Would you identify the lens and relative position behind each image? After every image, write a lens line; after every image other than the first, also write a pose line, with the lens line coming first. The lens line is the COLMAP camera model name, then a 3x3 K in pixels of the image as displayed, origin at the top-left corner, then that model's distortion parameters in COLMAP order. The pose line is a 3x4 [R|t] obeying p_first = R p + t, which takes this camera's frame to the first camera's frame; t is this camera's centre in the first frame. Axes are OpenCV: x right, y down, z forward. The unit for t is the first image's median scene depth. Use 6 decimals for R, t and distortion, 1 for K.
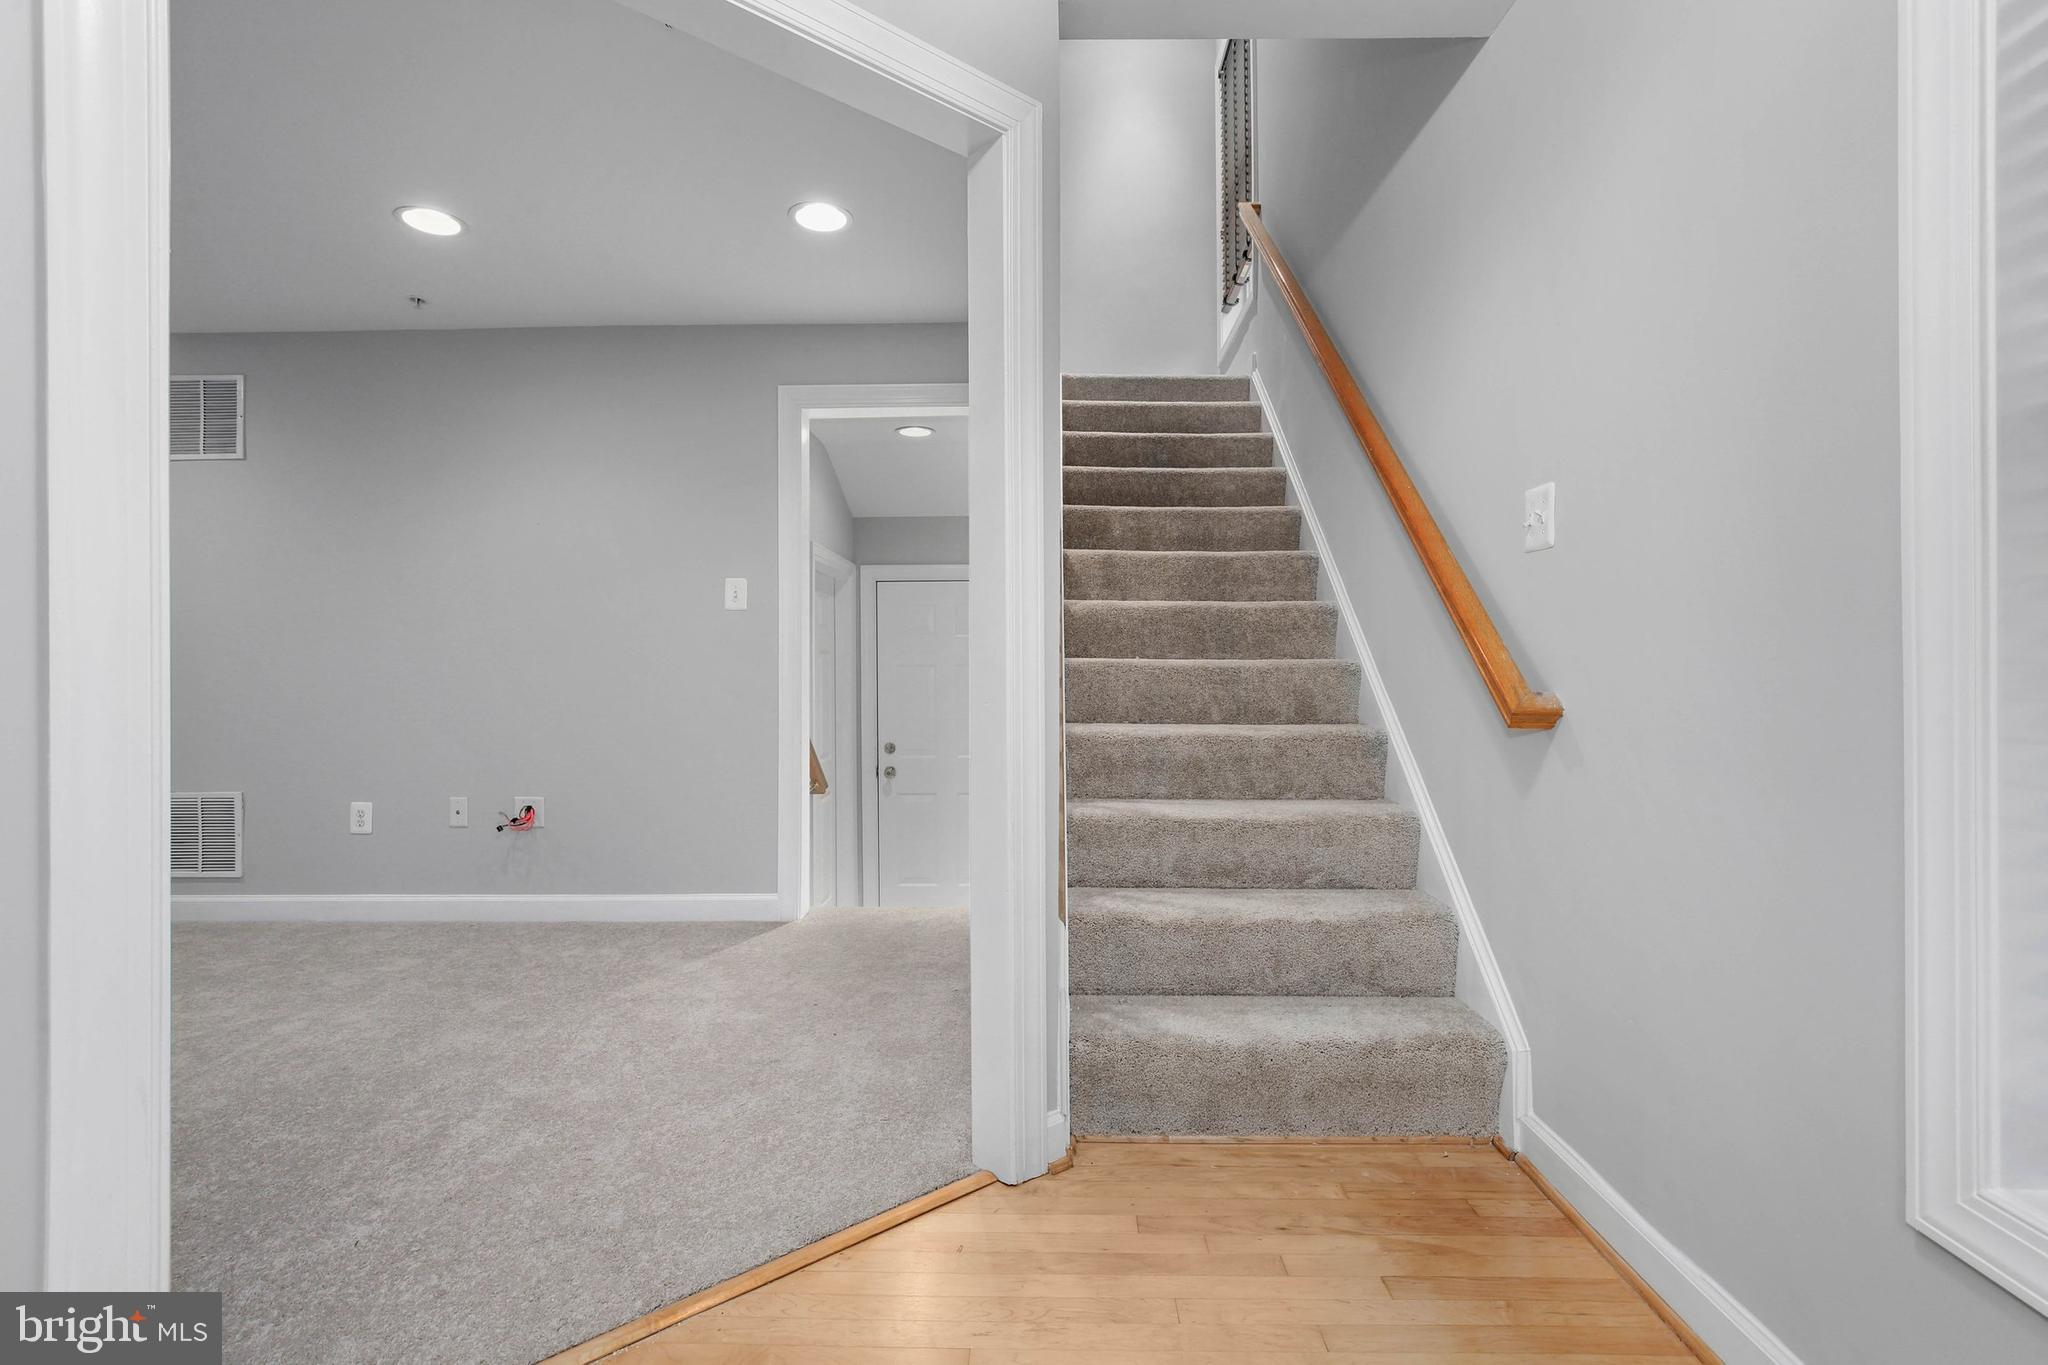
lens RADIAL K [[949.6, 0, 1024.0], [0, 949.6, 682.5], [0, 0, 1]] dist [-0.000911, 0.000055]
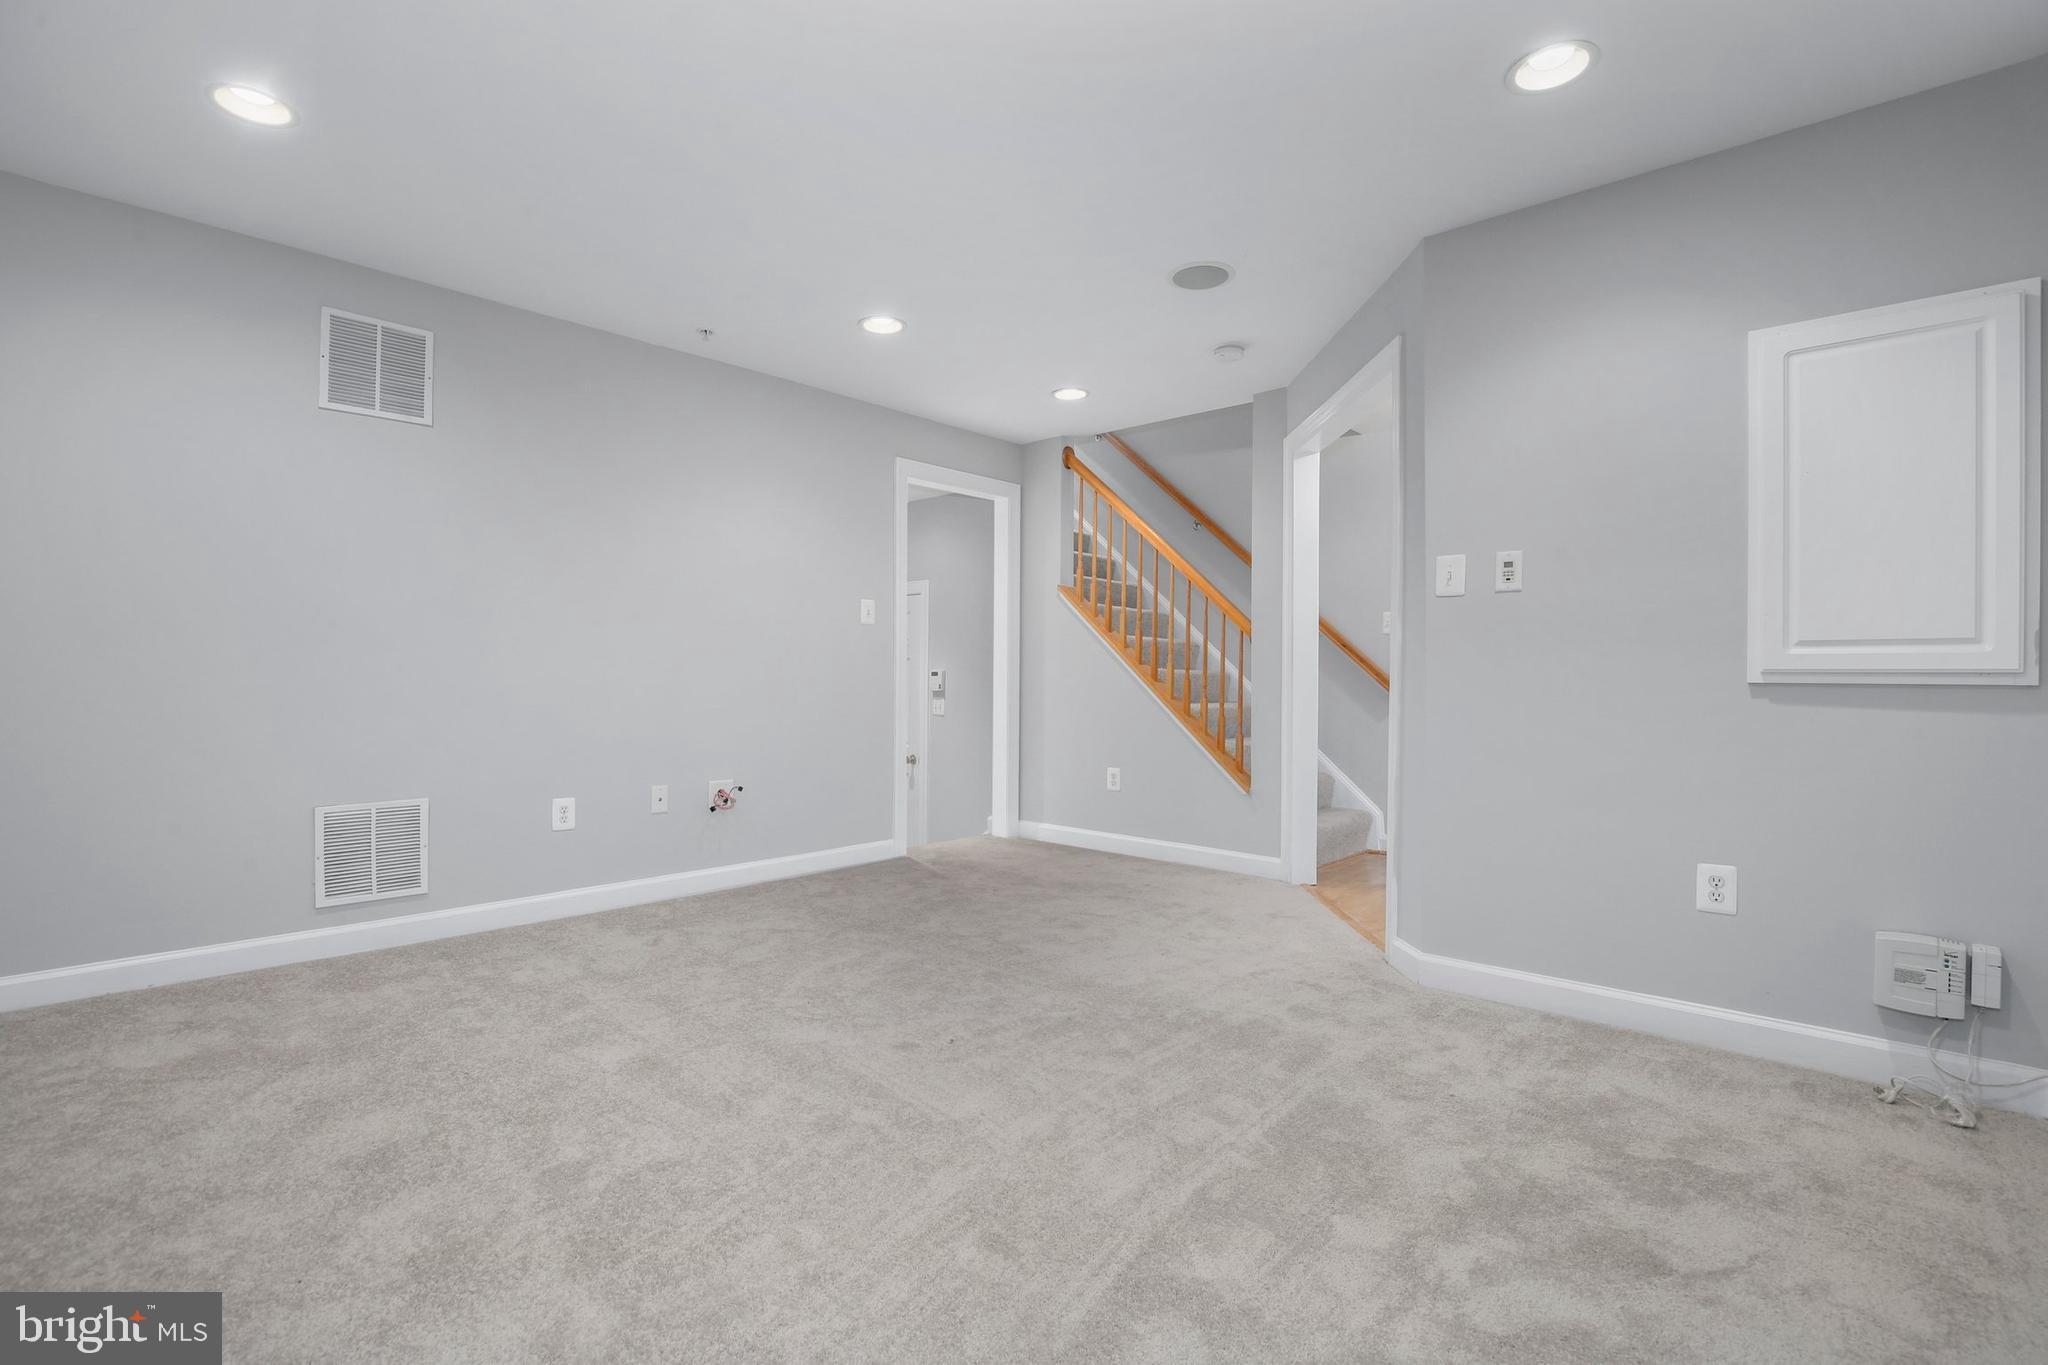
lens RADIAL K [[949.6, 0, 1024.0], [0, 949.6, 682.5], [0, 0, 1]] dist [-0.000911, 0.000055]
pose [[0.666721, 0.005658, 0.745286, -1.117668], [-0.007699, 0.999970, -0.000704, 0.002810], [-0.745267, -0.005269, 0.666745, -0.014968]]
